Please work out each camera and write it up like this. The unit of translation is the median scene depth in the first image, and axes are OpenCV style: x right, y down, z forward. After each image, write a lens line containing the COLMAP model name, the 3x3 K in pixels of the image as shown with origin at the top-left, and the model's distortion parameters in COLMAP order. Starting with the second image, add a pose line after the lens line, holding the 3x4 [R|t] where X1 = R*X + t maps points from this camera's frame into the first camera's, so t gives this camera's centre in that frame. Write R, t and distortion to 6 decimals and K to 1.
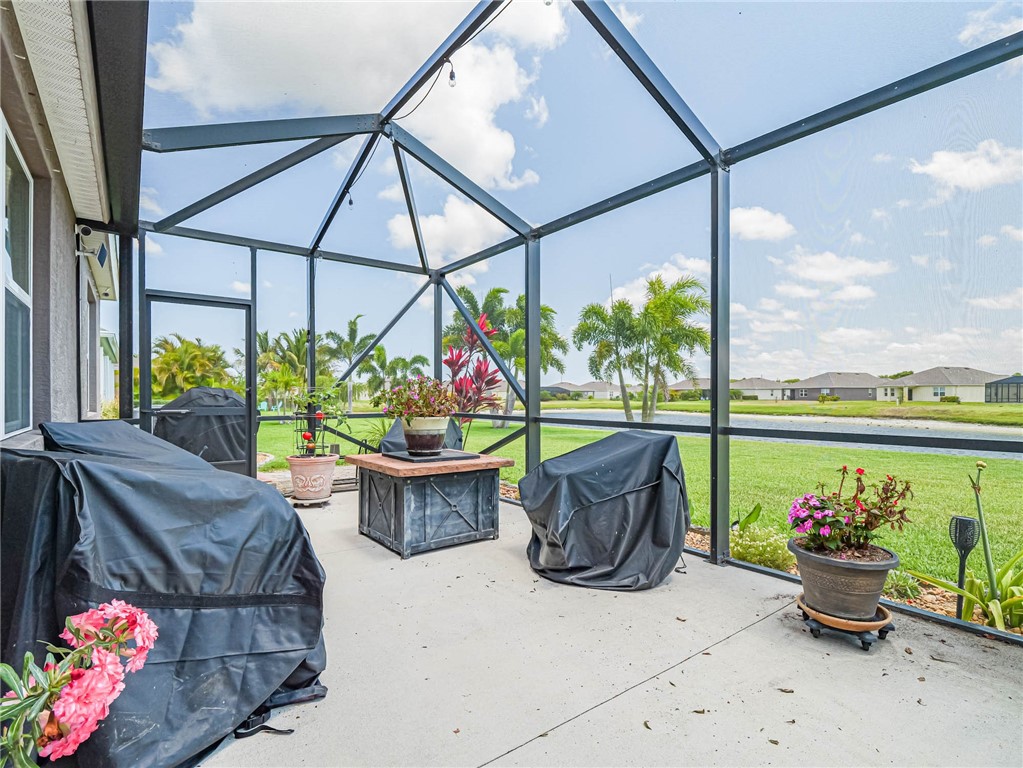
lens RADIAL K [[491.3, 0, 515.8], [0, 491.3, 376.6], [0, 0, 1]] dist [-0.001279, -0.007200]
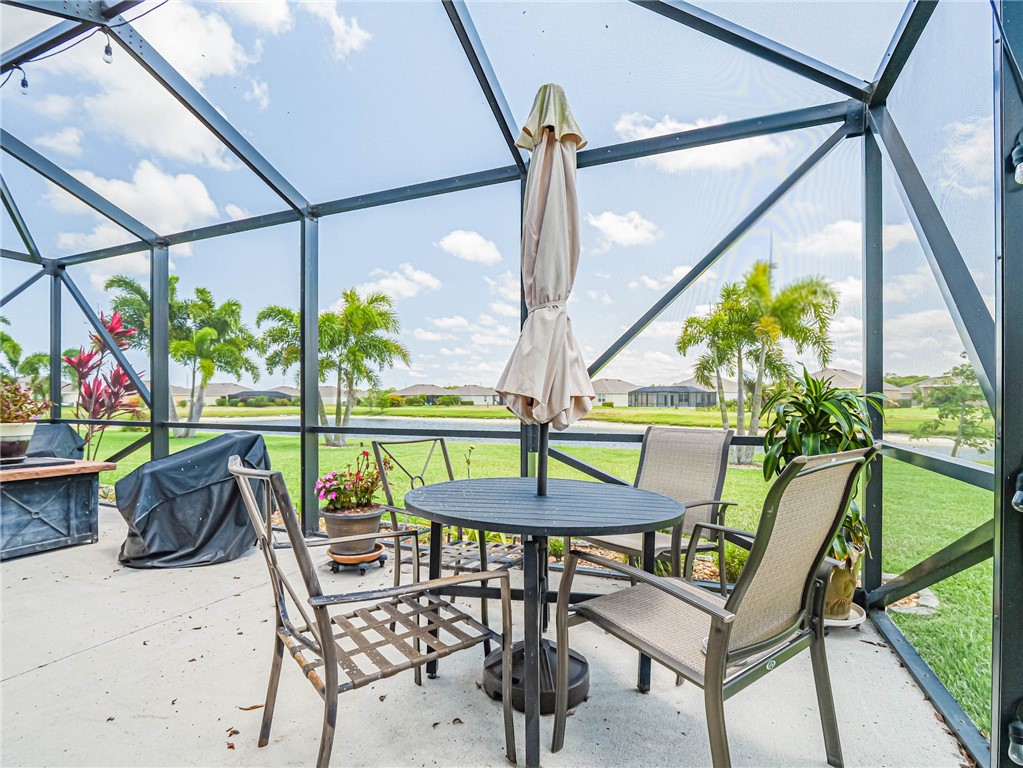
lens RADIAL K [[498.3, 0, 511.5], [0, 498.3, 384.0], [0, 0, 1]] dist [-0.003722, -0.007959]
pose [[0.874509, 0.017913, 0.484679, 0.213408], [-0.020120, 0.999797, -0.000648, -0.013462], [-0.484592, -0.009185, 0.874692, -0.306420]]
